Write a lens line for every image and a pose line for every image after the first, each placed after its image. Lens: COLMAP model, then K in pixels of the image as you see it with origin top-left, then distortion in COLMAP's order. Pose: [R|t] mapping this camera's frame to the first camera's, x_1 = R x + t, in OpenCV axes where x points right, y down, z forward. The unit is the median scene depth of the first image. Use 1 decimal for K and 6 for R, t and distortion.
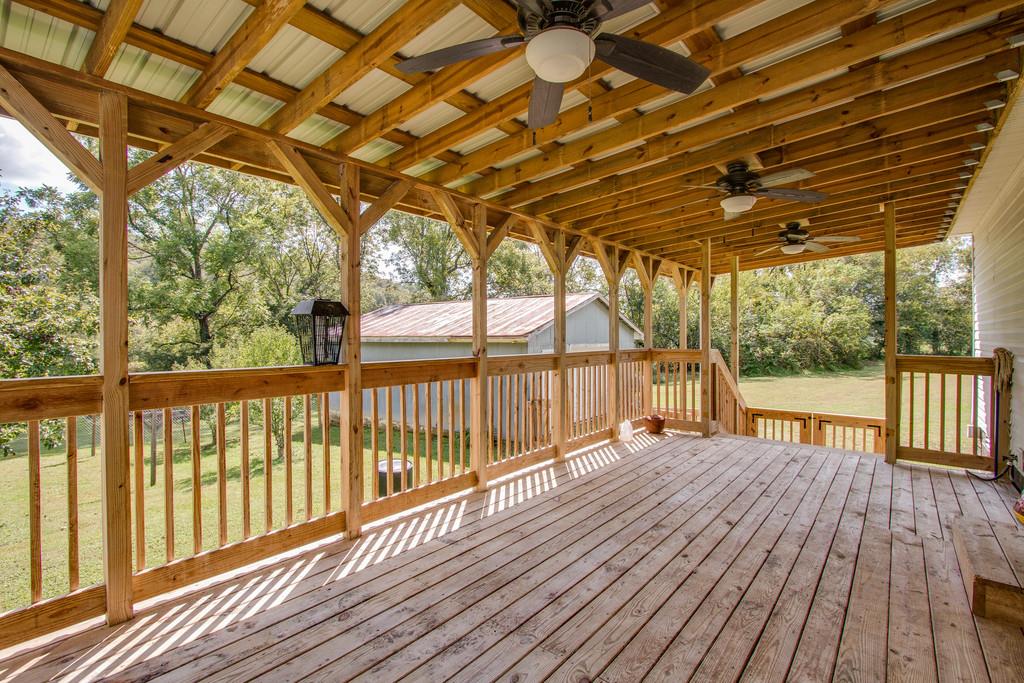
lens RADIAL K [[467.6, 0, 512.0], [0, 467.6, 341.5], [0, 0, 1]] dist [-0.033381, 0.000151]
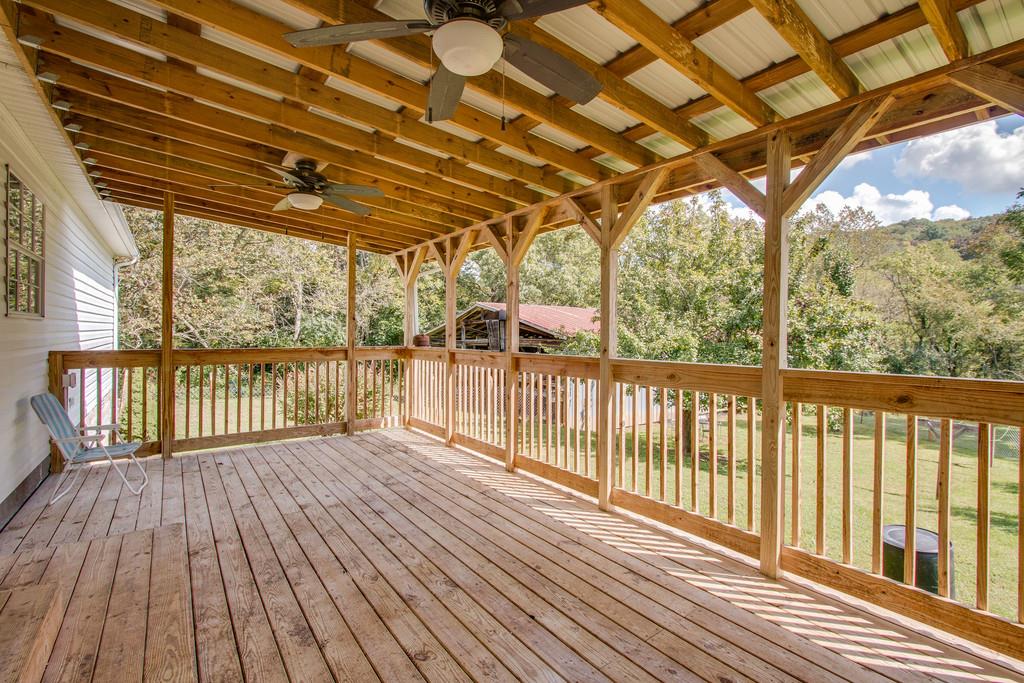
lens RADIAL K [[487.1, 0, 511.2], [0, 487.1, 337.5], [0, 0, 1]] dist [-0.012869, -0.000062]
pose [[-0.257683, 0.000781, -0.966229, 0.772026], [-0.007191, 0.999970, 0.002726, -0.007557], [0.966203, 0.007651, -0.257670, 0.948676]]
